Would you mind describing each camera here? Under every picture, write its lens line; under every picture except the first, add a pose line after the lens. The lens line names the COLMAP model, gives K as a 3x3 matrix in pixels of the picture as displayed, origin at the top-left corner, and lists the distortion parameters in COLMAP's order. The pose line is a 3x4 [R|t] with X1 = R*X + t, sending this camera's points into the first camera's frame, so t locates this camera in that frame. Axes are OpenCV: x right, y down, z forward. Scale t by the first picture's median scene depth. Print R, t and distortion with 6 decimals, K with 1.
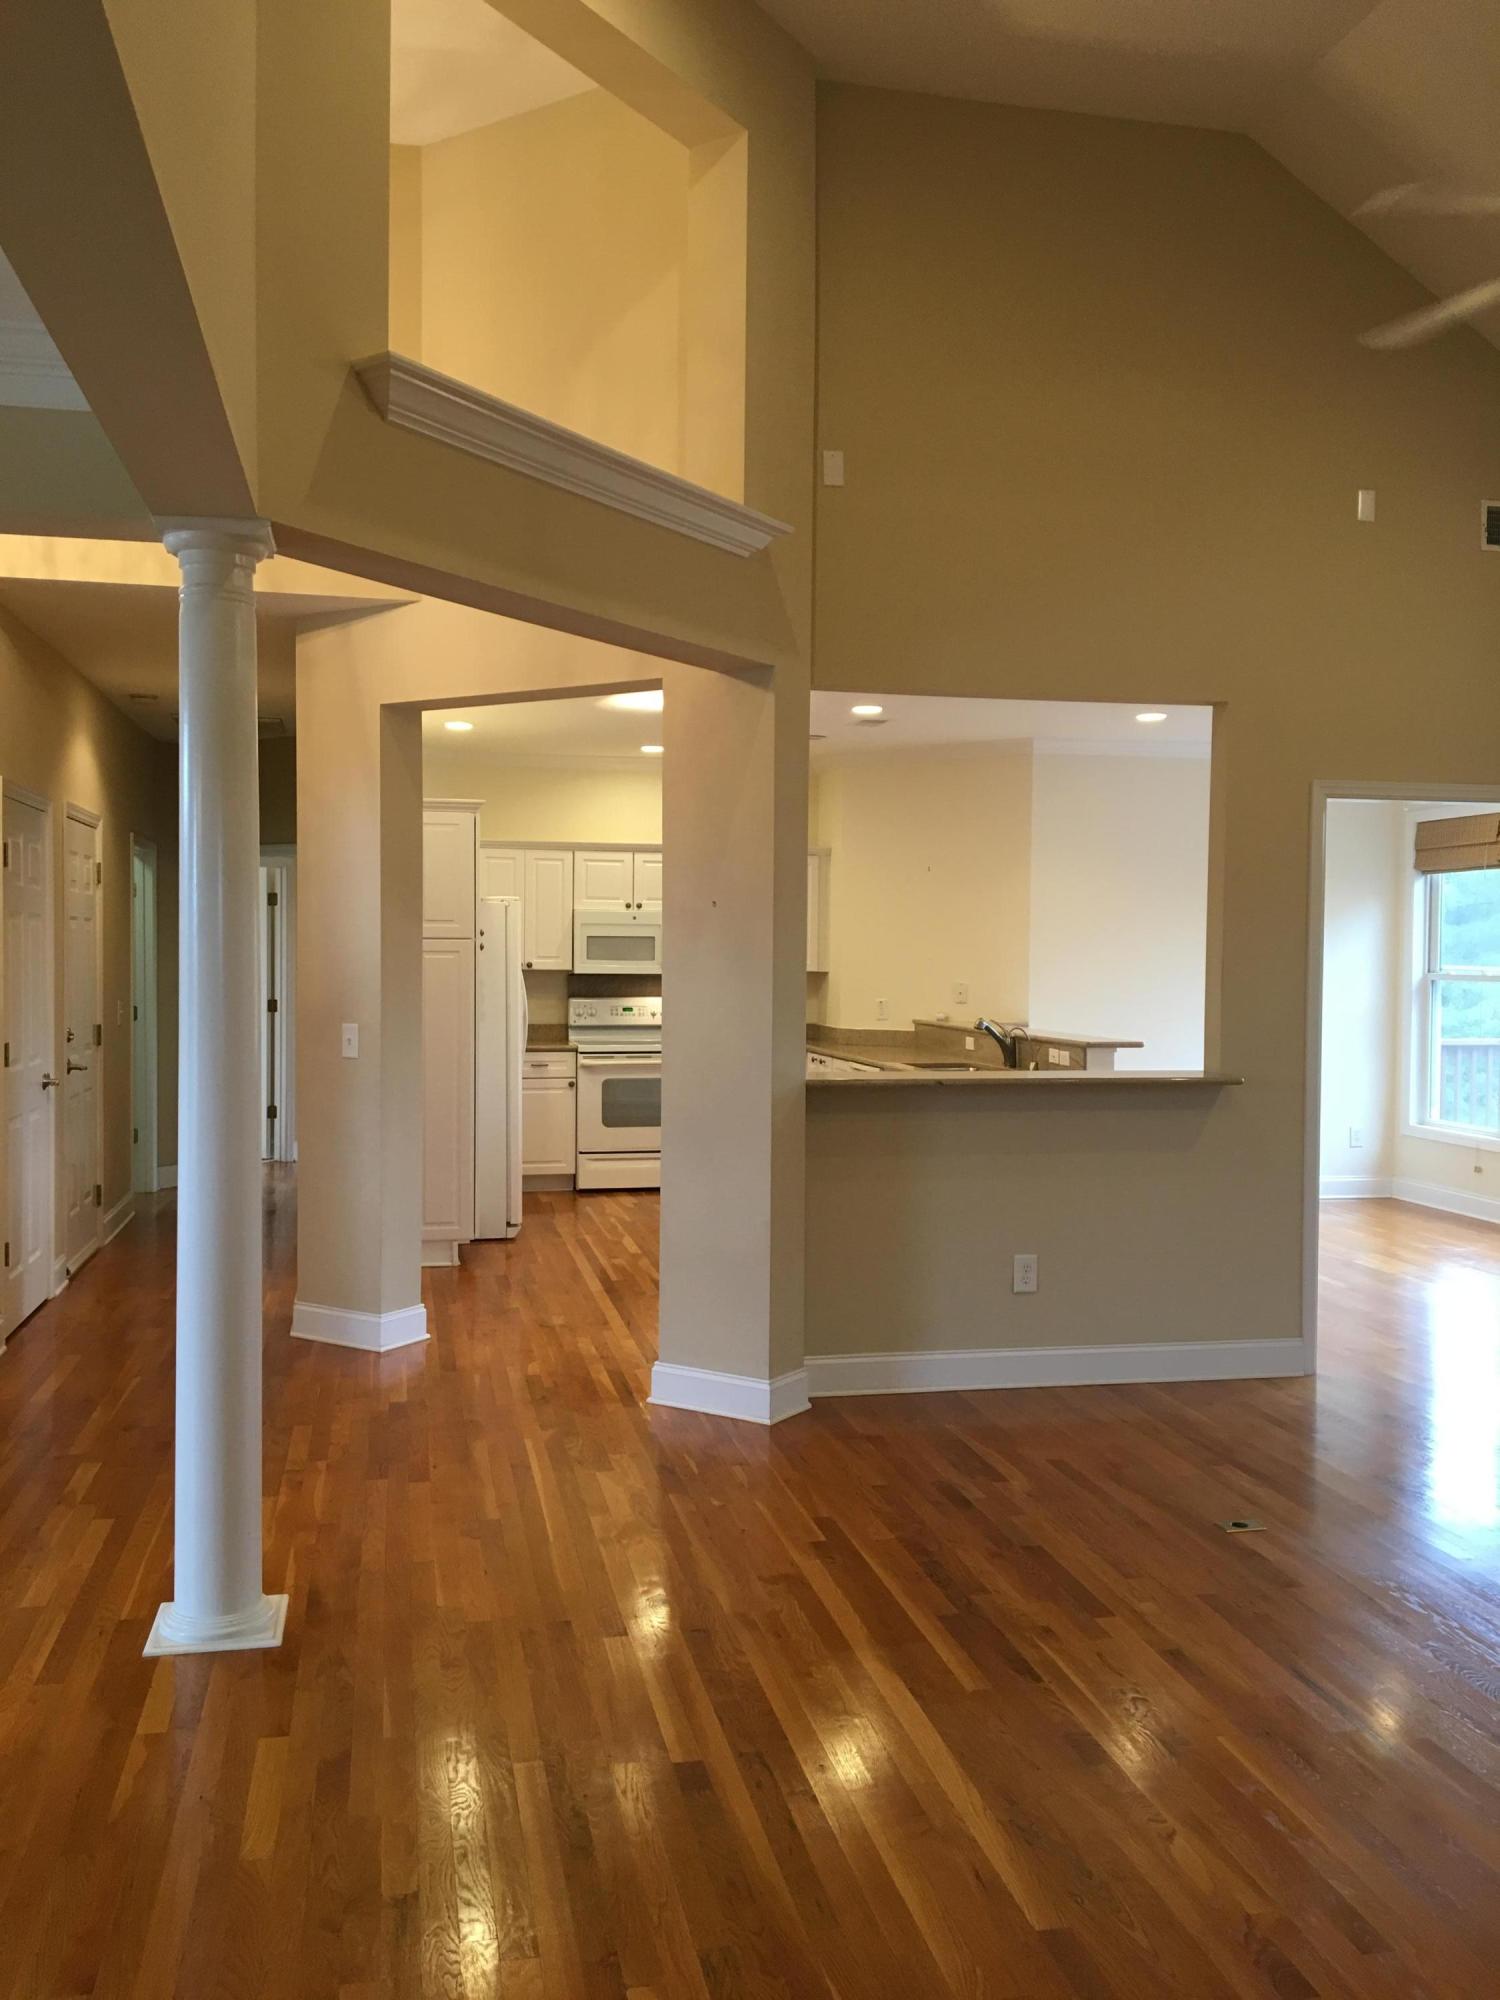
lens RADIAL K [[1663.9, 0, 746.1], [0, 1663.9, 1001.5], [0, 0, 1]] dist [0.046067, -0.005002]
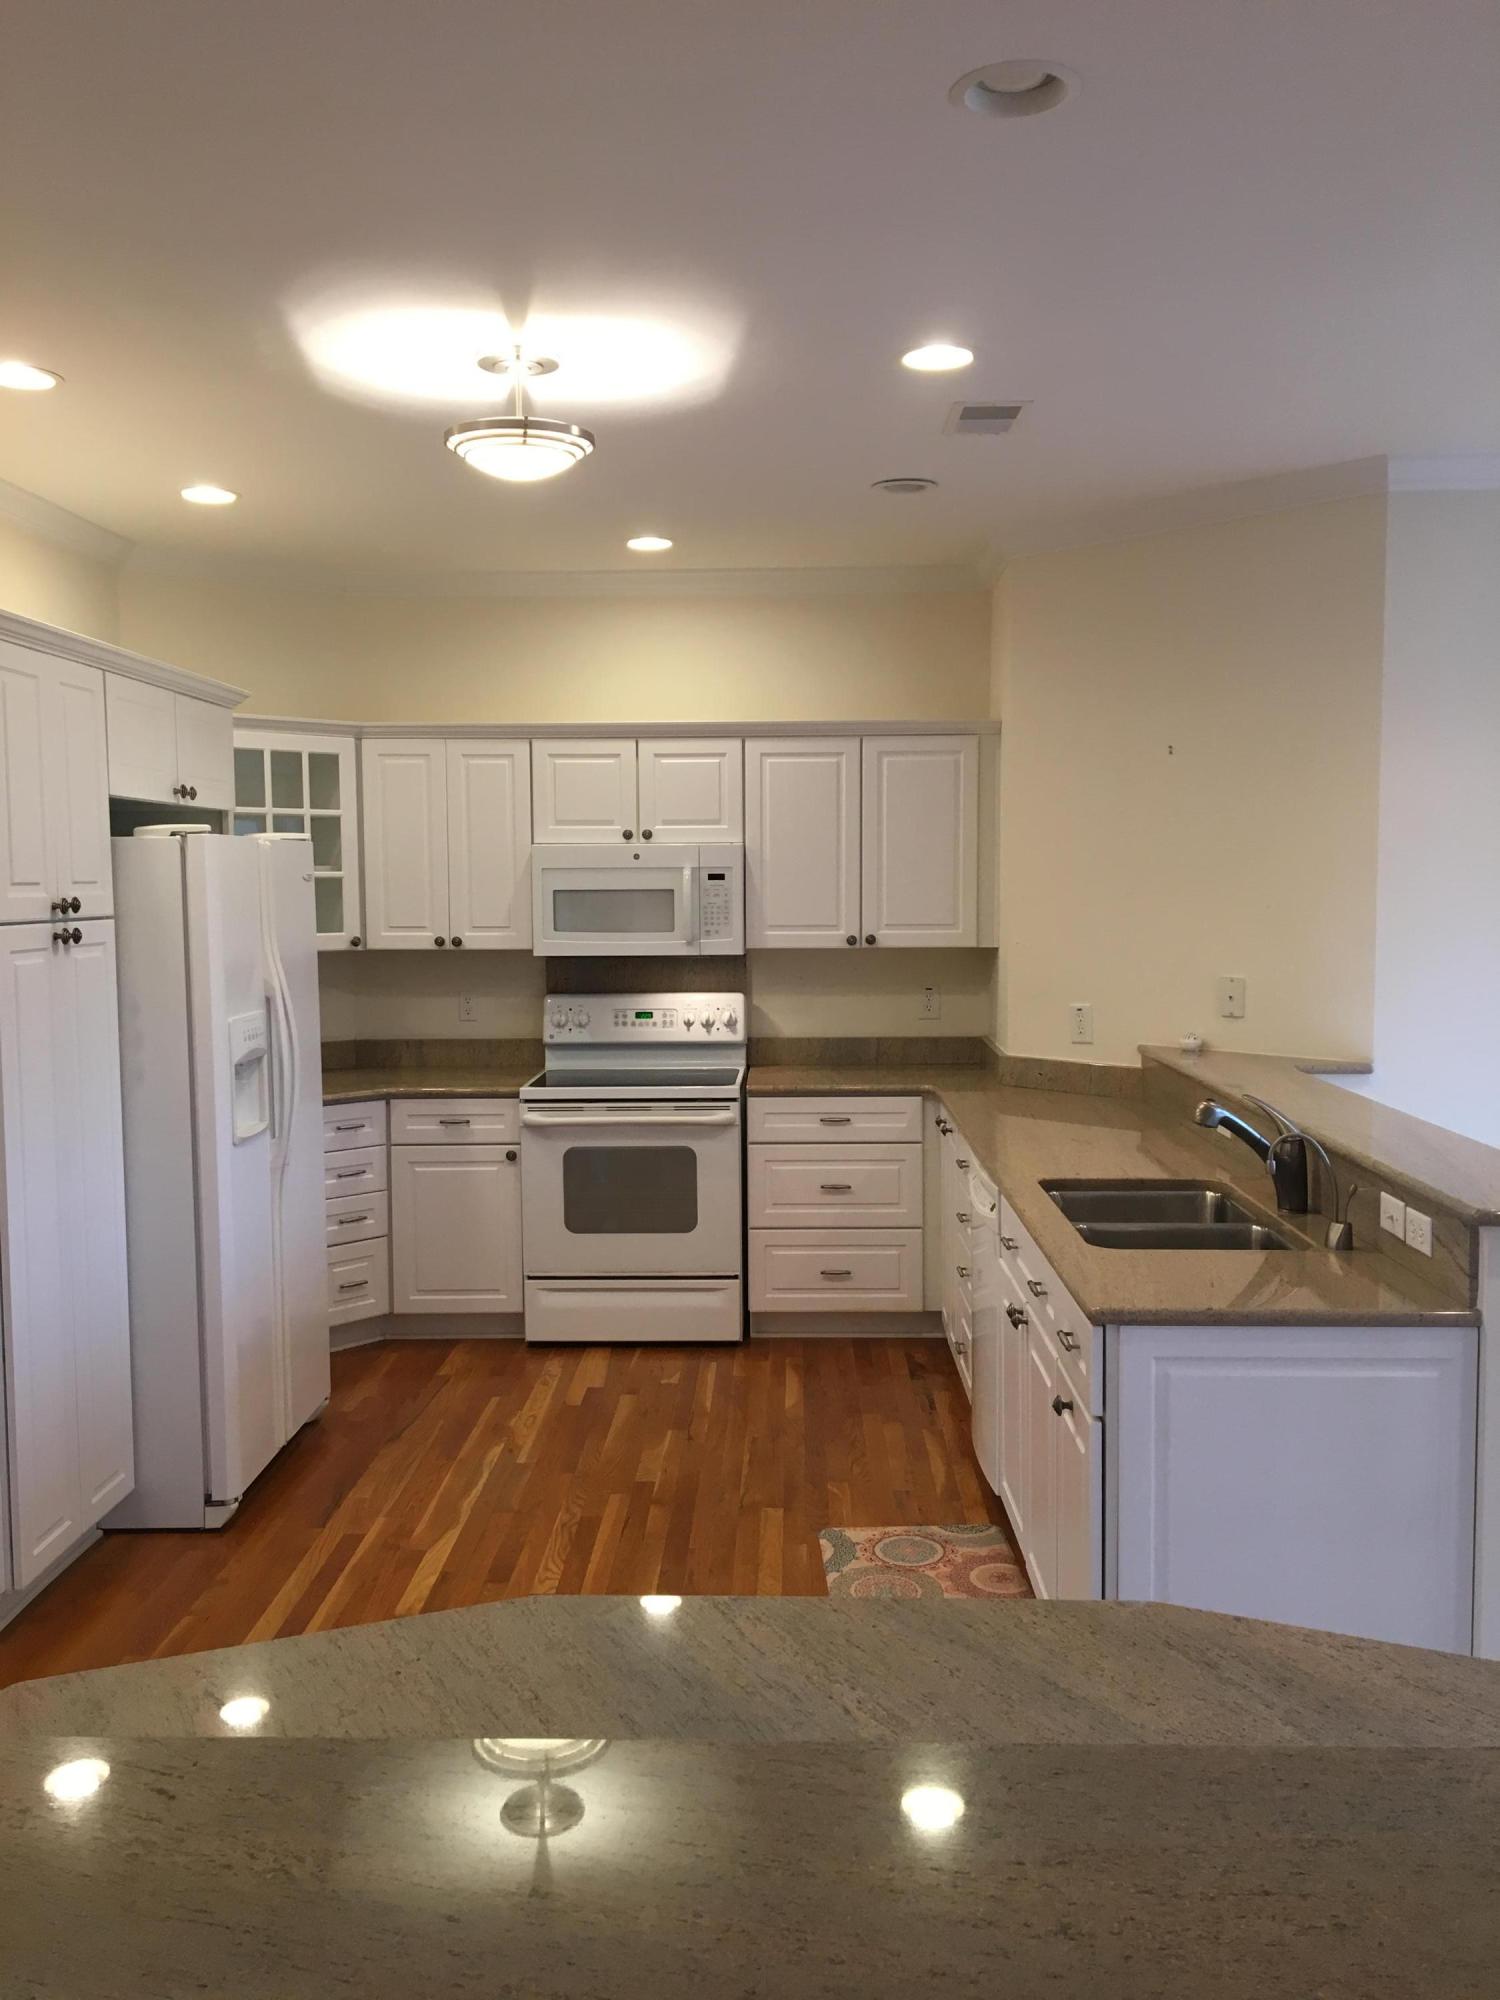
lens RADIAL K [[1663.9, 0, 755.5], [0, 1663.9, 1004.8], [0, 0, 1]] dist [0.046067, -0.005002]
pose [[0.973865, 0.005356, -0.227063, 0.100378], [0.005565, 0.998859, 0.047428, -0.026741], [0.227058, -0.047452, 0.972724, 0.462308]]
